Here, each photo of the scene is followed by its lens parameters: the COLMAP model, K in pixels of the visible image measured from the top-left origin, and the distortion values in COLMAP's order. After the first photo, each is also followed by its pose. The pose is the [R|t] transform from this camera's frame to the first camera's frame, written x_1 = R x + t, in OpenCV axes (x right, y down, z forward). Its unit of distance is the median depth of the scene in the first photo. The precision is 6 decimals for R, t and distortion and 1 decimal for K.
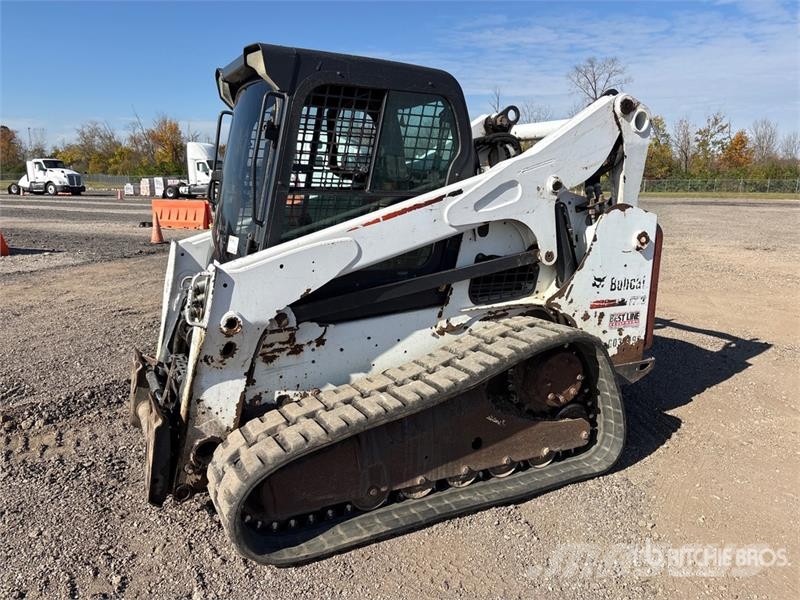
lens RADIAL K [[604.0, 0, 397.8], [0, 604.0, 297.2], [0, 0, 1]] dist [0.041179, -0.036323]
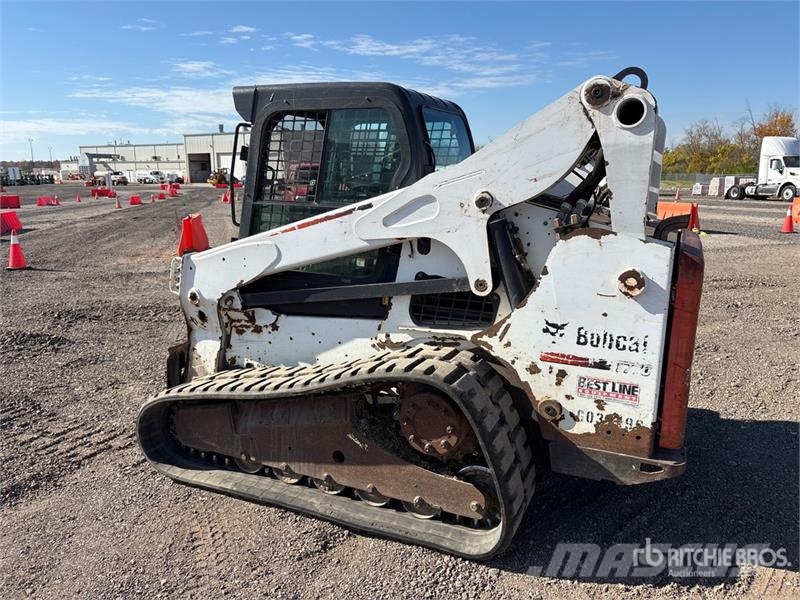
lens RADIAL K [[604.0, 0, 397.8], [0, 604.0, 297.2], [0, 0, 1]] dist [0.041179, -0.036323]
pose [[0.614851, 0.147537, -0.774720, 0.845468], [-0.146140, 0.986647, 0.071913, -0.095816], [0.774985, 0.069001, 0.628202, 0.390279]]
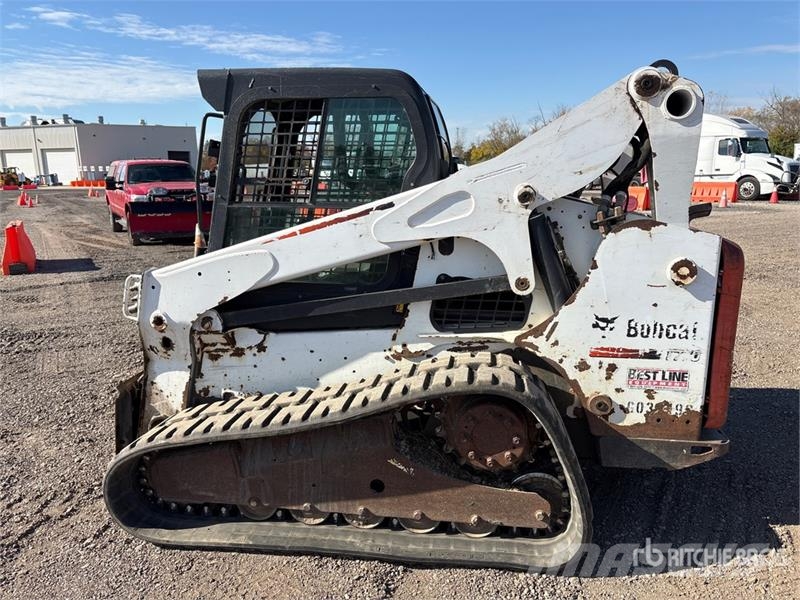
lens RADIAL K [[604.9, 0, 399.6], [0, 604.9, 294.2], [0, 0, 1]] dist [0.022888, -0.003741]
pose [[0.815146, 0.095147, -0.571387, 0.586330], [-0.087514, 0.995324, 0.040893, -0.073619], [0.572606, 0.016671, 0.819661, 0.253603]]
